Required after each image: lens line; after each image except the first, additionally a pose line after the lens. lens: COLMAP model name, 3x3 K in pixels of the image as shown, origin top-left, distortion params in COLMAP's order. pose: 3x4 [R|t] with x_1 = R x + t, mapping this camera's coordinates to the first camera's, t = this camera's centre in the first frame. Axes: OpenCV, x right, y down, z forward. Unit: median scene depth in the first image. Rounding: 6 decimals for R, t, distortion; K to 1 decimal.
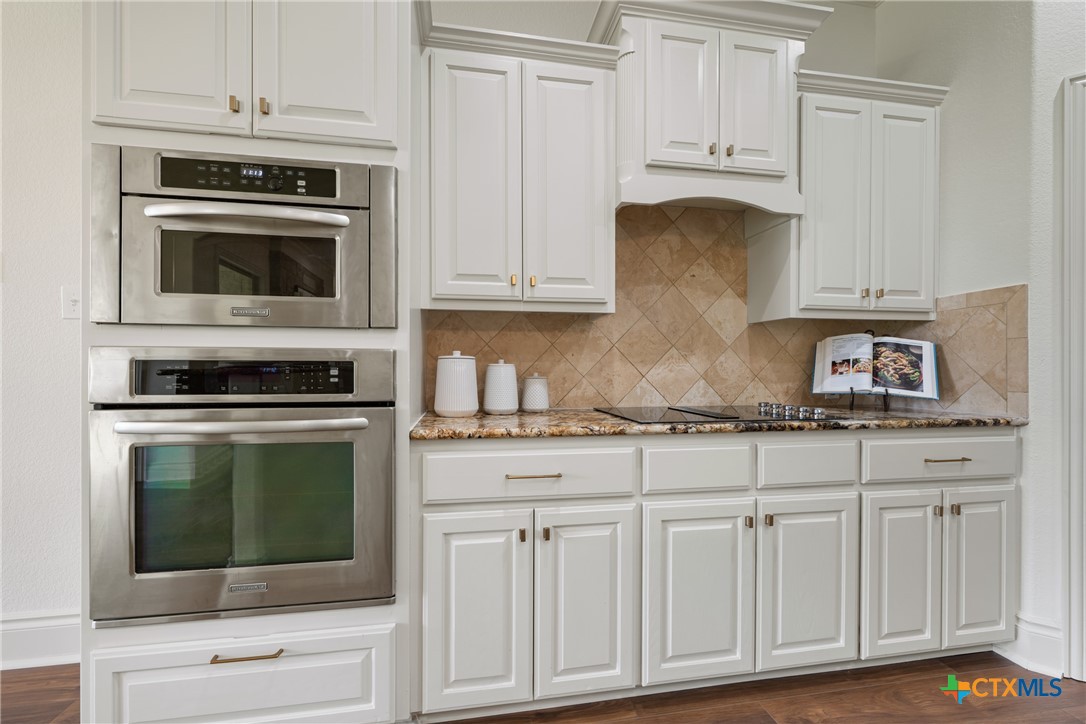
lens RADIAL K [[449.7, 0, 542.2], [0, 449.7, 368.9], [0, 0, 1]] dist [-0.003423, -0.000086]
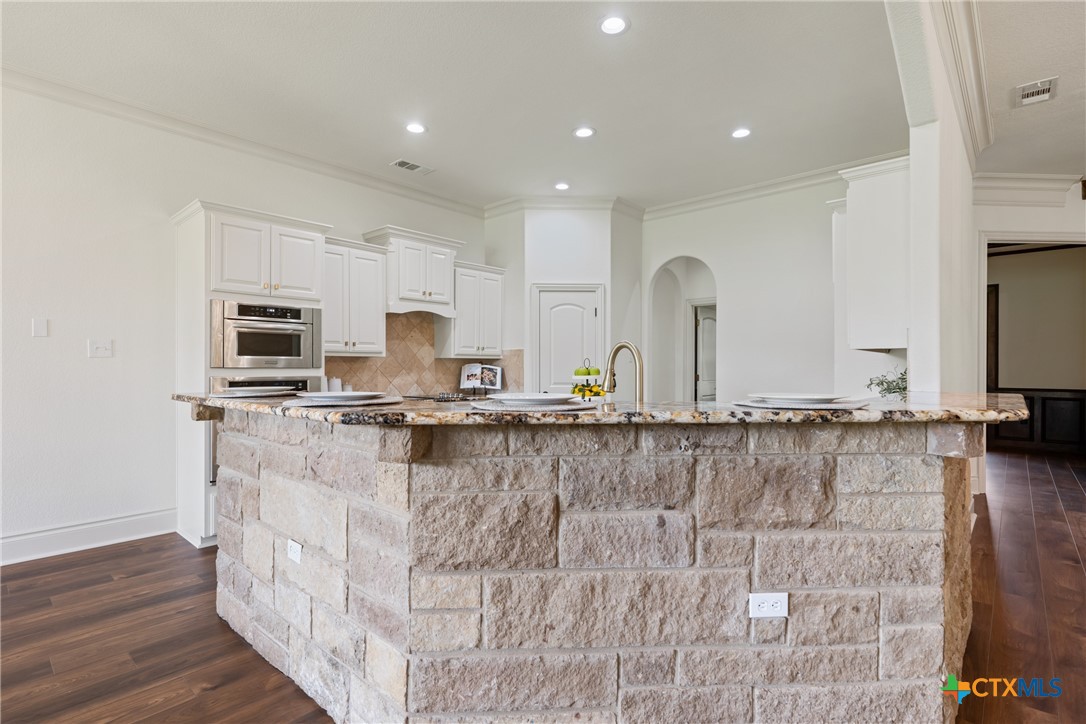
lens RADIAL K [[528.5, 0, 545.1], [0, 528.5, 369.6], [0, 0, 1]] dist [-0.001769, 0.000025]
pose [[0.781663, -0.003444, 0.623691, -0.890762], [0.000843, 0.999990, 0.004465, -0.065173], [-0.623700, -0.002964, 0.781658, -1.654826]]
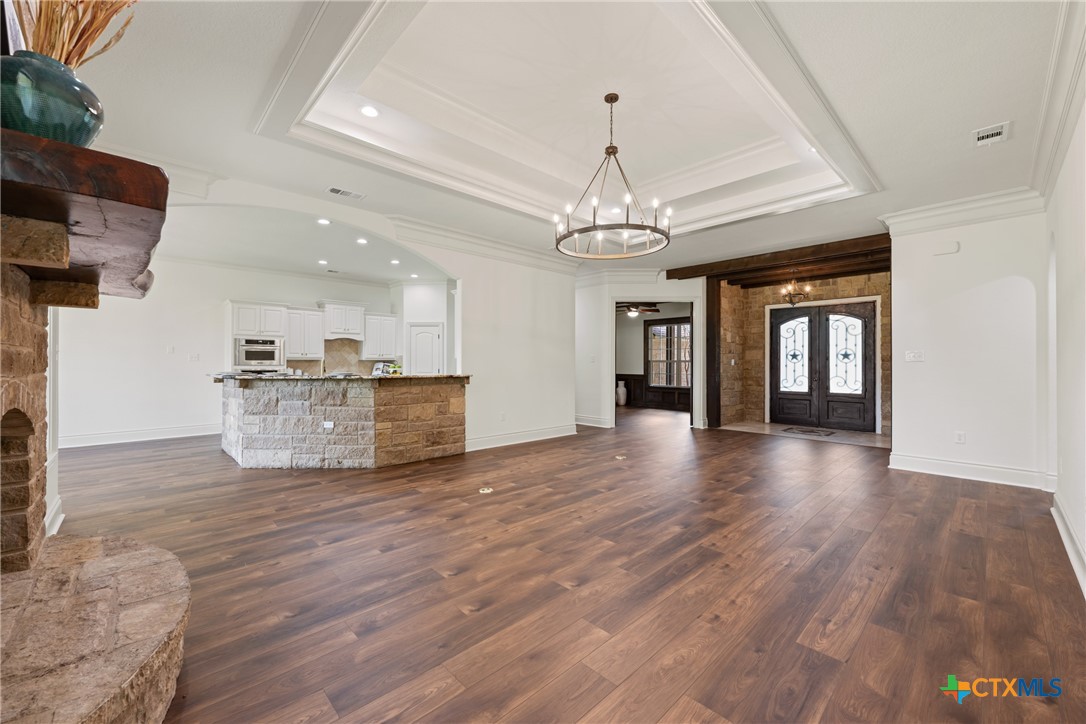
lens RADIAL K [[429.6, 0, 543.0], [0, 429.6, 362.0], [0, 0, 1]] dist [0.000088, -0.000157]
pose [[0.829819, 0.000407, 0.558033, -0.481859], [0.001375, 0.999995, -0.002775, -0.078821], [-0.558032, 0.003070, 0.829814, -4.291640]]
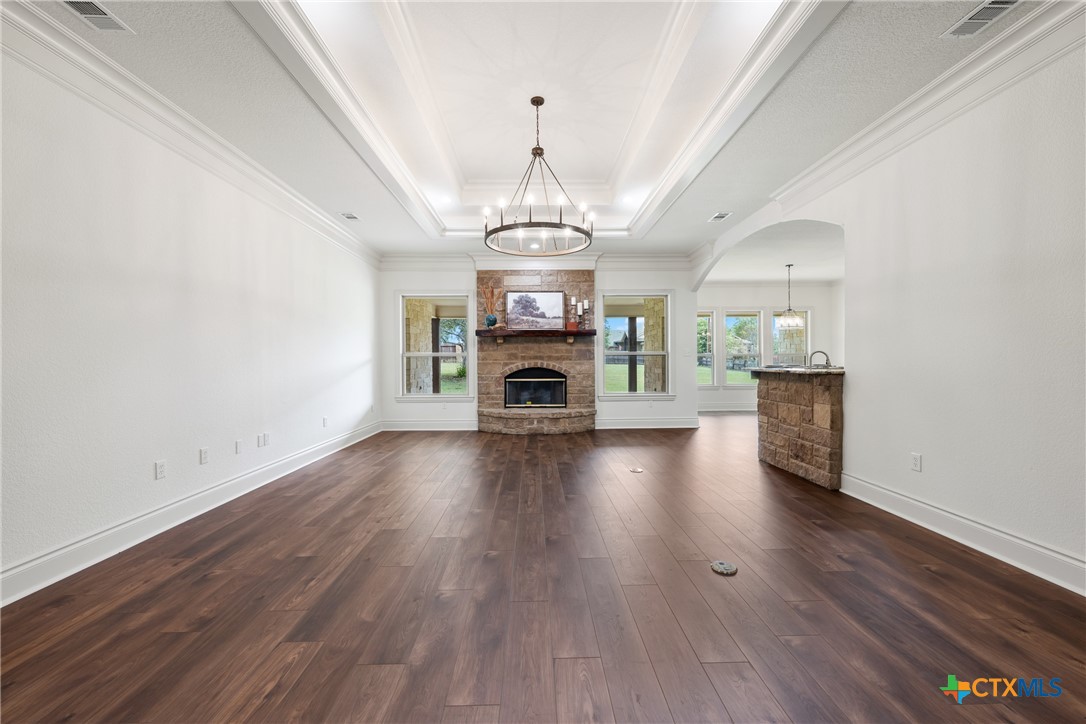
lens RADIAL K [[429.6, 0, 543.0], [0, 429.6, 362.0], [0, 0, 1]] dist [0.000088, -0.000157]
pose [[-0.149966, 0.003172, -0.988686, 3.214078], [0.004366, 0.999987, 0.002546, -0.051863], [0.988682, -0.003935, -0.149978, -2.343761]]
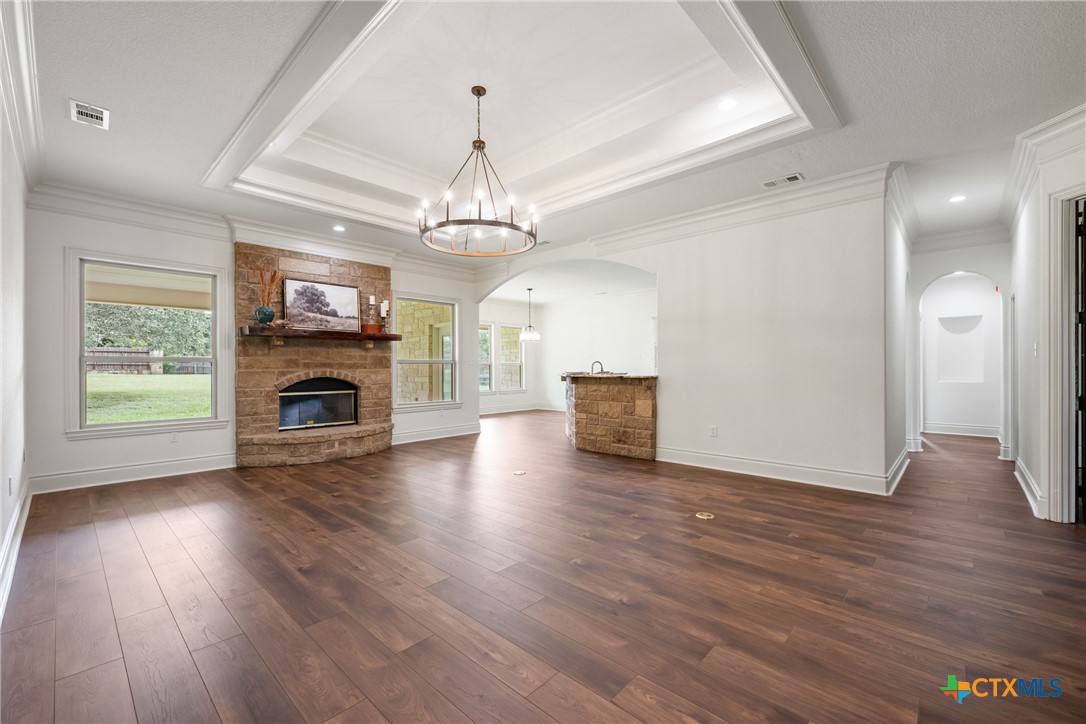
lens RADIAL K [[449.7, 0, 542.2], [0, 449.7, 368.9], [0, 0, 1]] dist [-0.003423, -0.000086]
pose [[0.604030, -0.002074, -0.796959, 2.929193], [0.004600, 0.999989, 0.000884, -0.049793], [0.796949, -0.004200, 0.604032, -3.783642]]
